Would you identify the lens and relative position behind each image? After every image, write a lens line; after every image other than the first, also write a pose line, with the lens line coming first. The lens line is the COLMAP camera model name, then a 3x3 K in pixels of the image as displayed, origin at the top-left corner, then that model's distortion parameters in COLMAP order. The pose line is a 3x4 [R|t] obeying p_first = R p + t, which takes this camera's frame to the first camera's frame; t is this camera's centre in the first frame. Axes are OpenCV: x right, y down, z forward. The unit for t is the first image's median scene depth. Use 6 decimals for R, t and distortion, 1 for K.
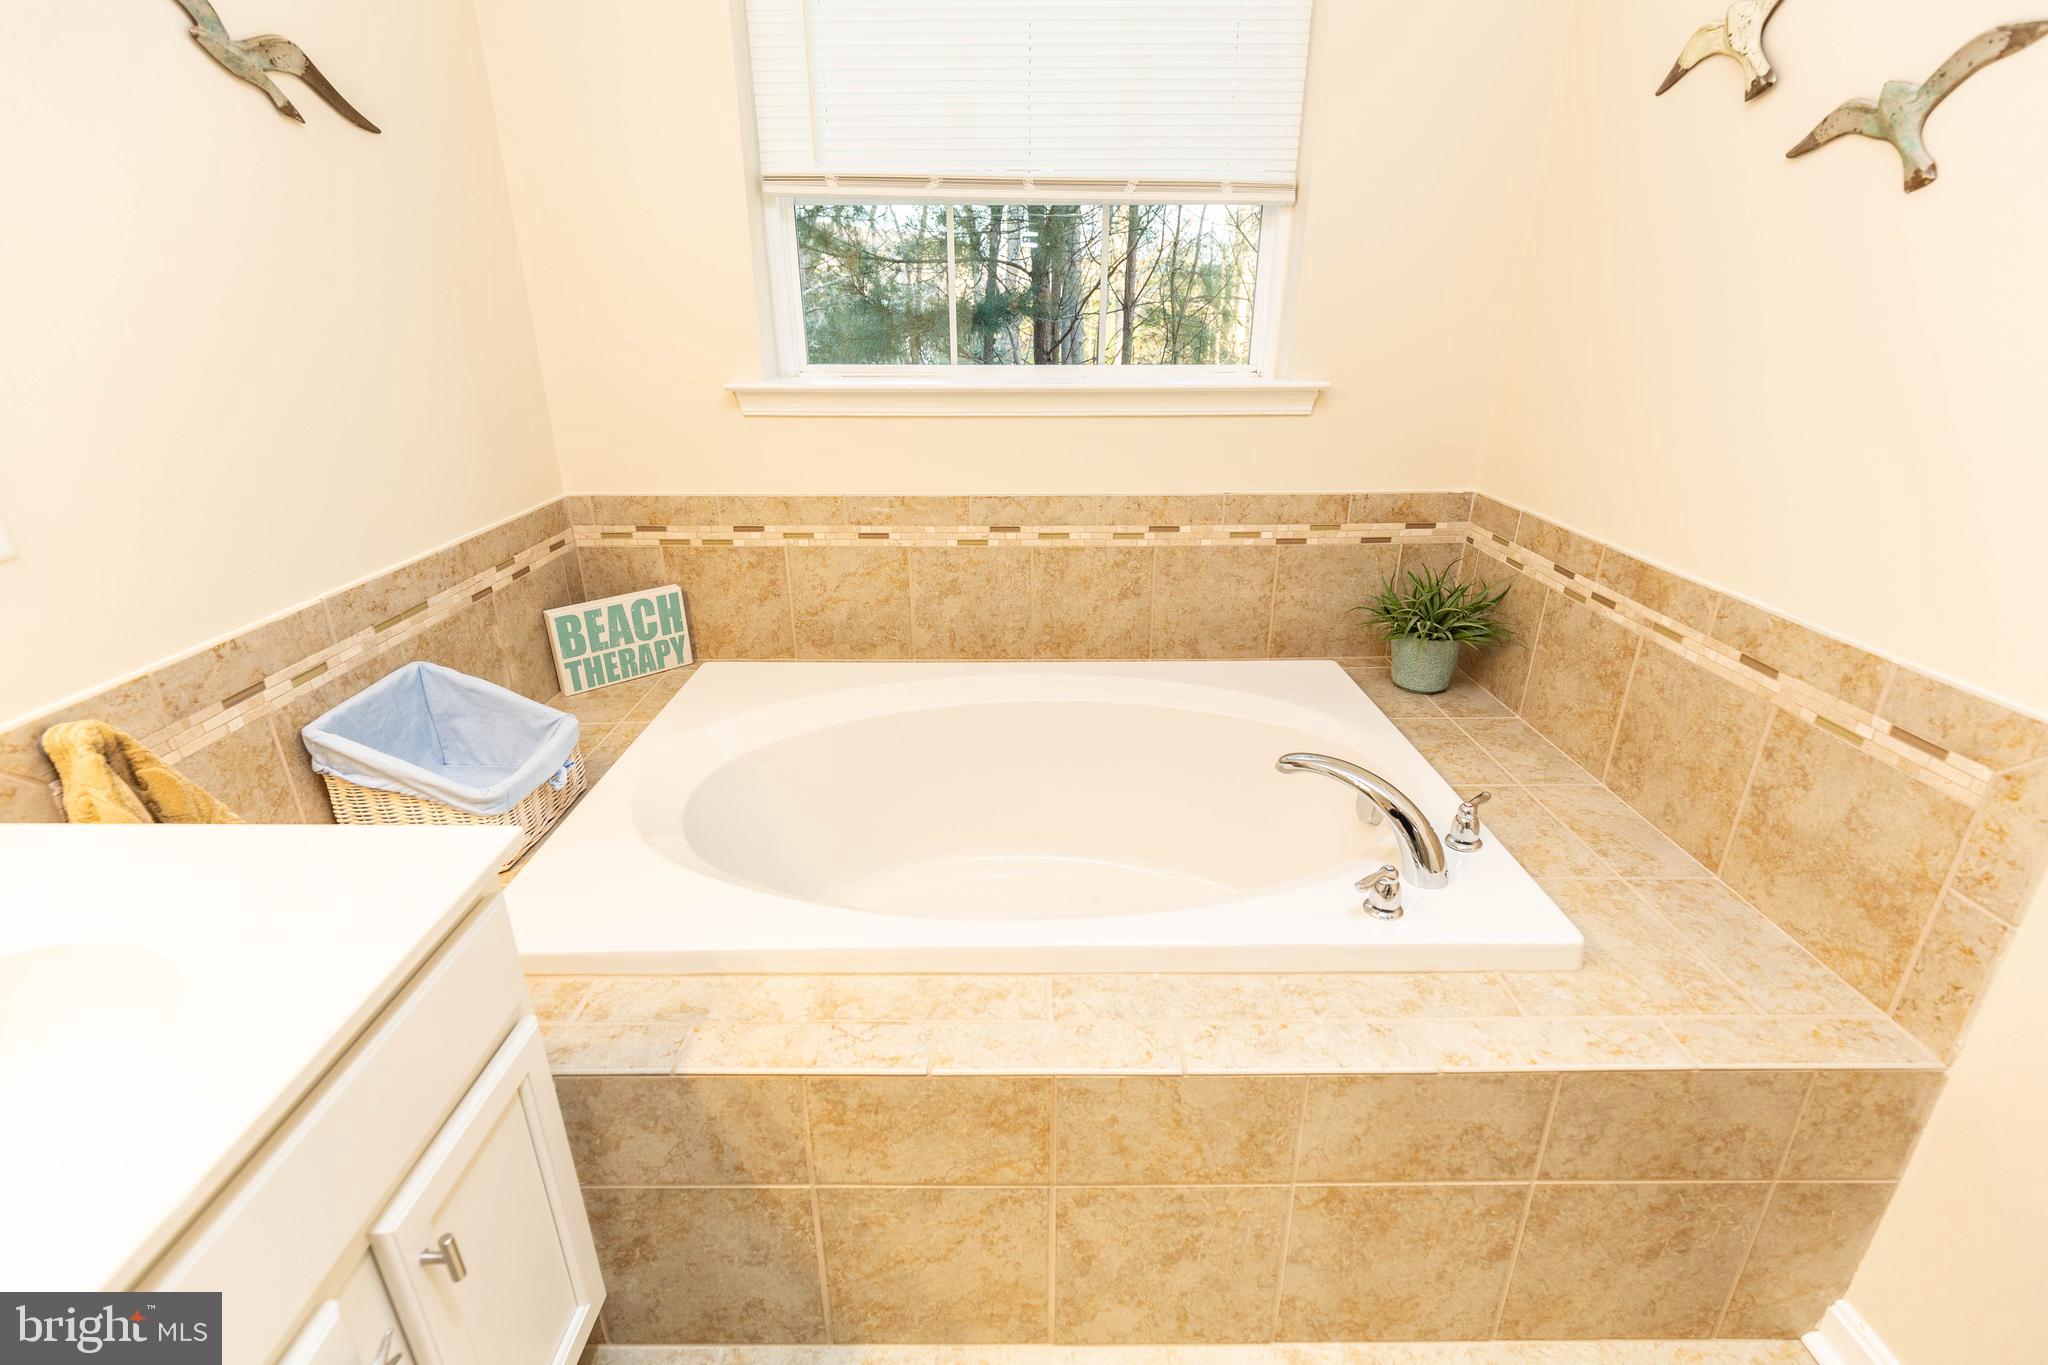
lens RADIAL K [[917.4, 0, 1028.9], [0, 917.4, 676.6], [0, 0, 1]] dist [0.006013, -0.001549]
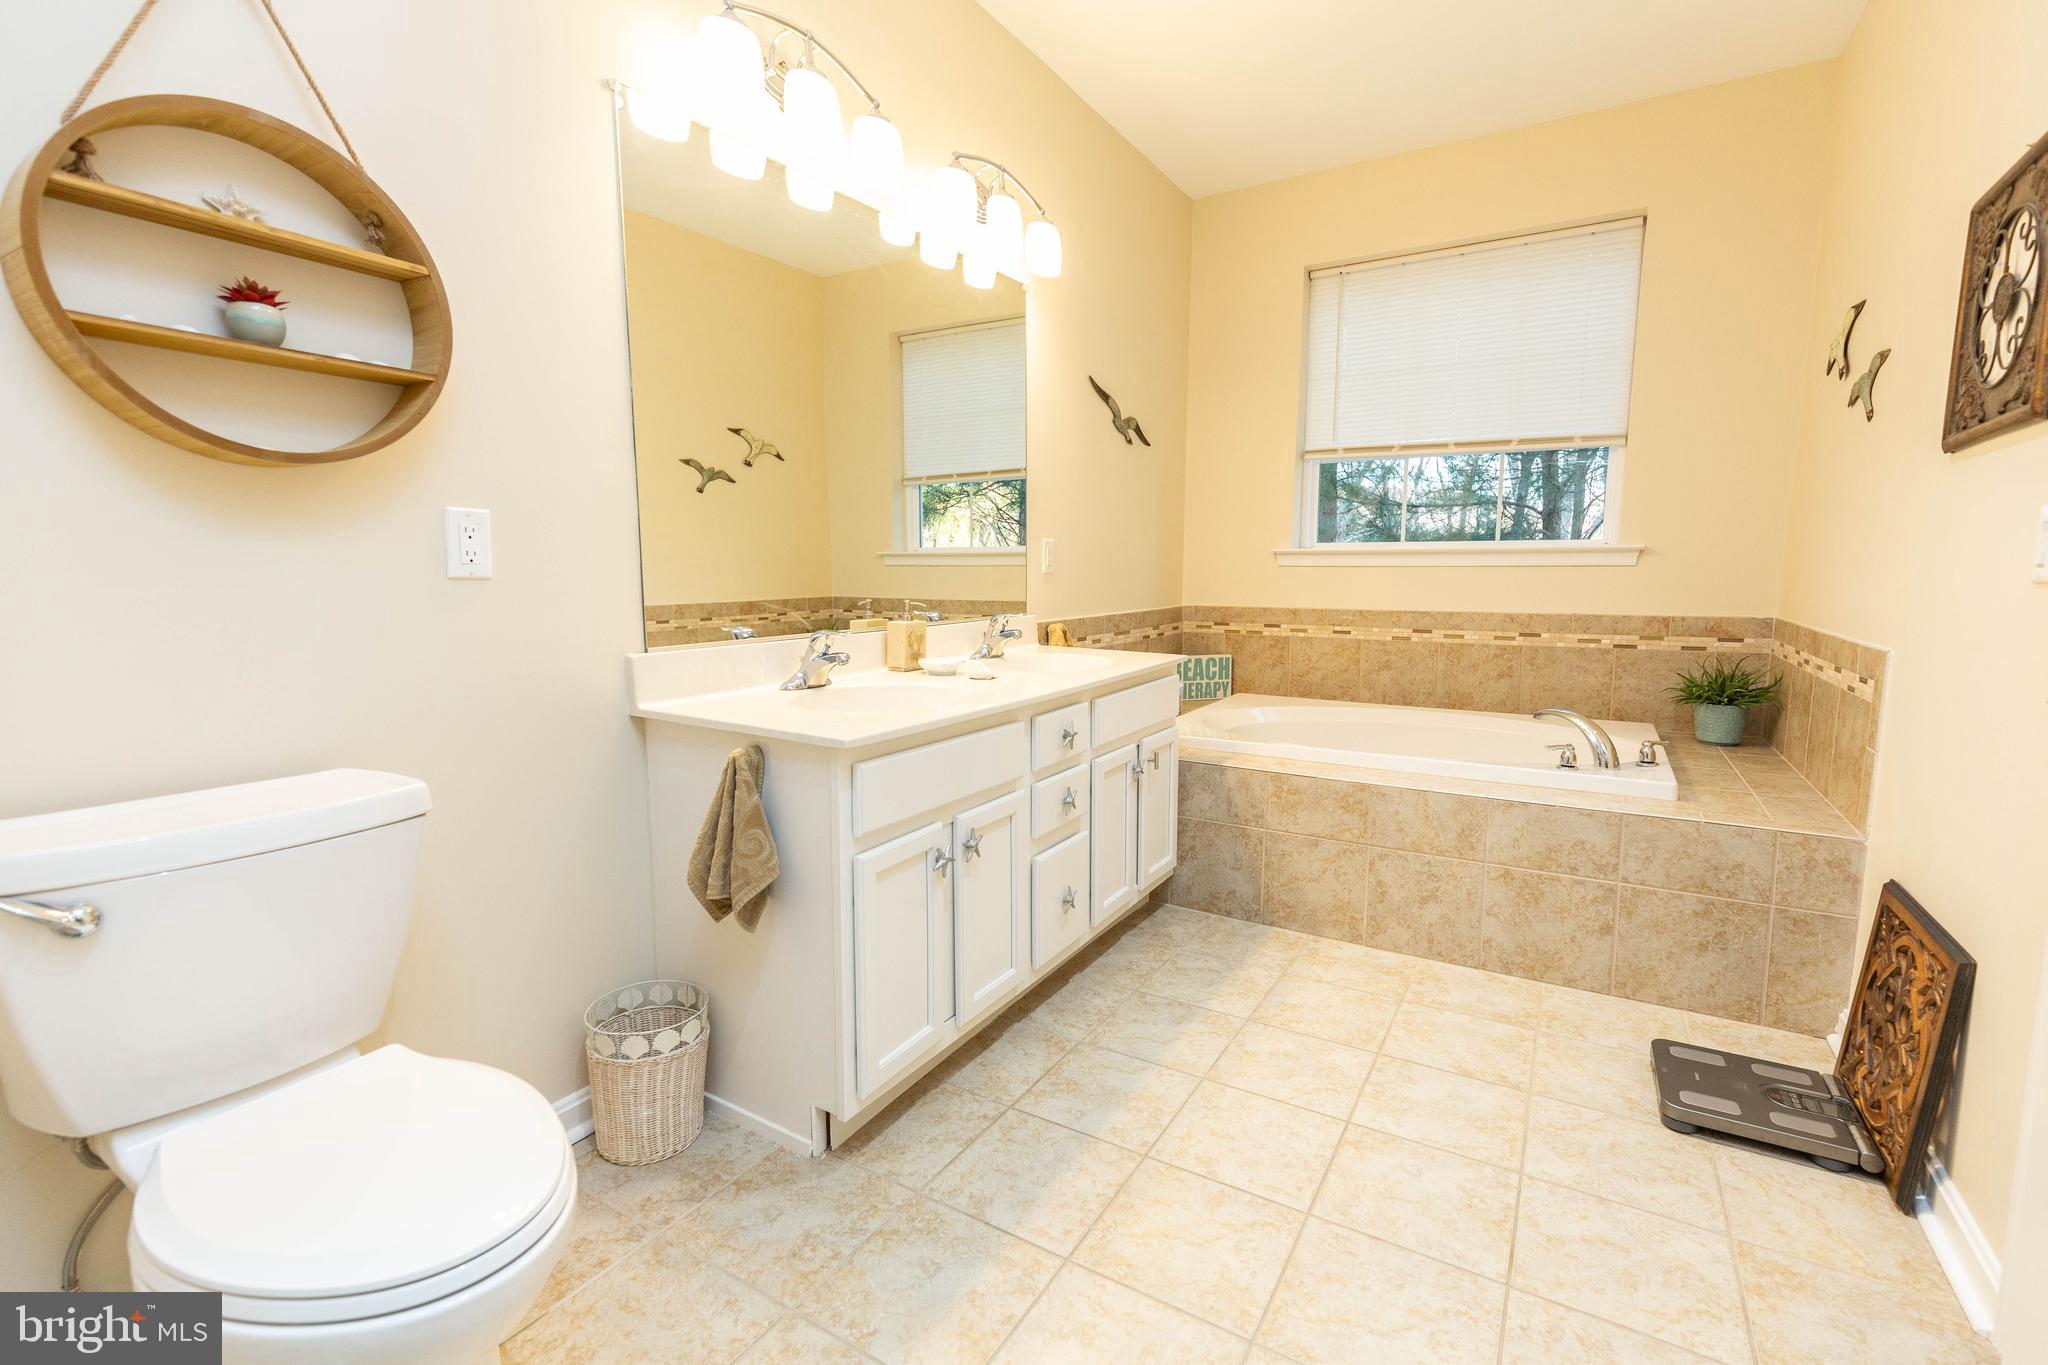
lens RADIAL K [[917.4, 0, 1028.9], [0, 917.4, 676.6], [0, 0, 1]] dist [0.006013, -0.001549]
pose [[0.851287, 0.063617, -0.520829, 0.253921], [-0.194208, 0.960329, -0.200131, 0.416383], [0.487435, 0.271518, 0.829870, -0.766838]]
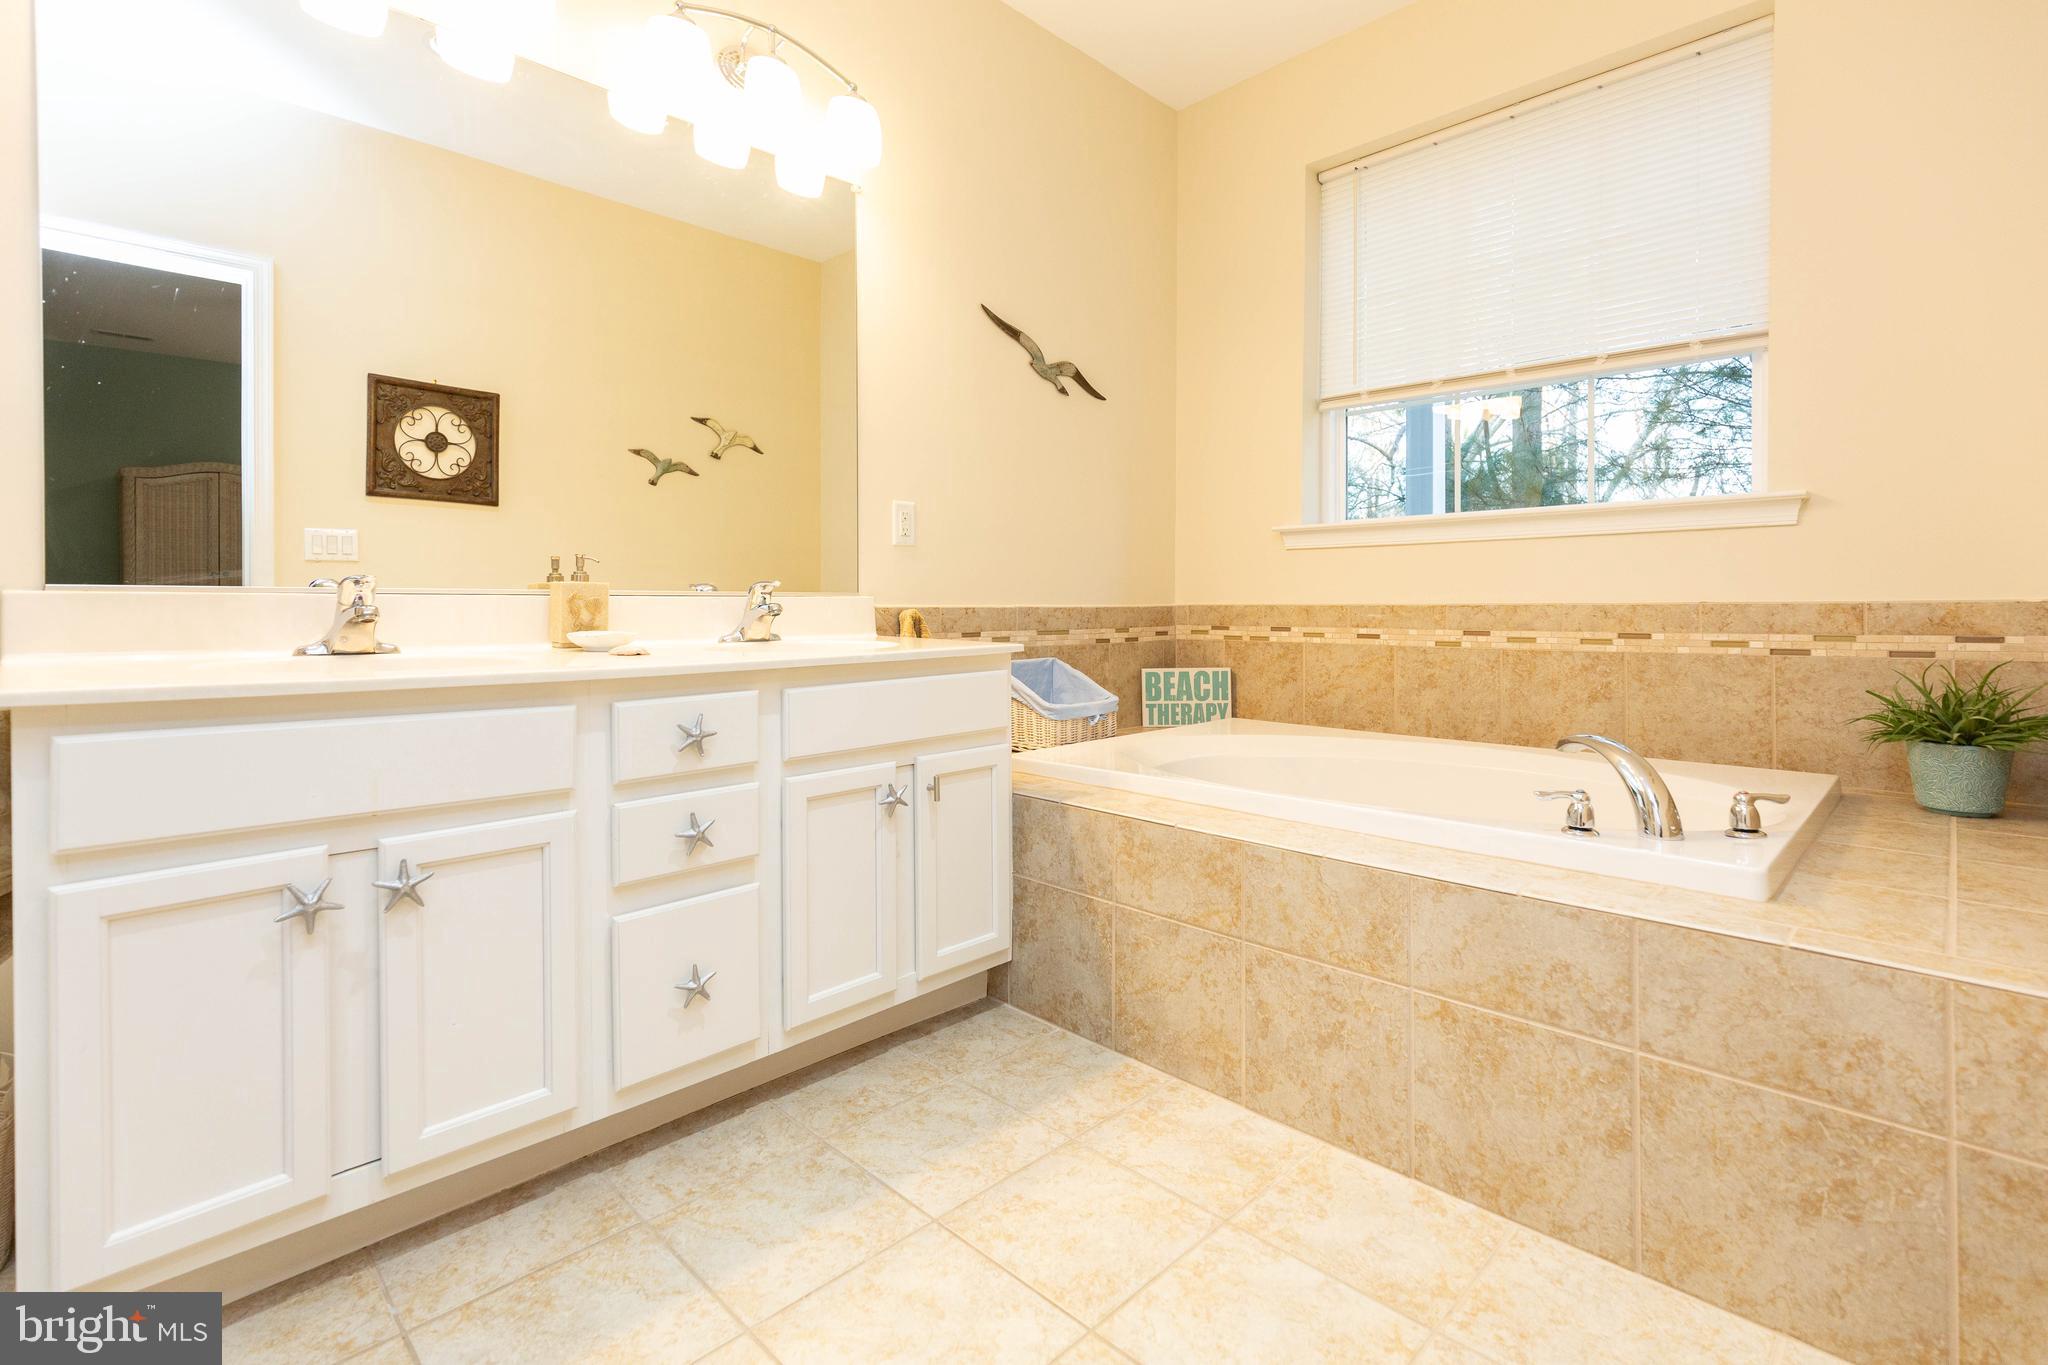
lens RADIAL K [[950.3, 0, 1014.4], [0, 950.3, 611.7], [0, 0, 1]] dist [0.006558, -0.000877]
pose [[0.700595, 0.003178, -0.713552, 0.451464], [-0.264212, 0.930069, -0.255272, 0.296971], [0.662841, 0.367372, 0.652441, -0.215136]]
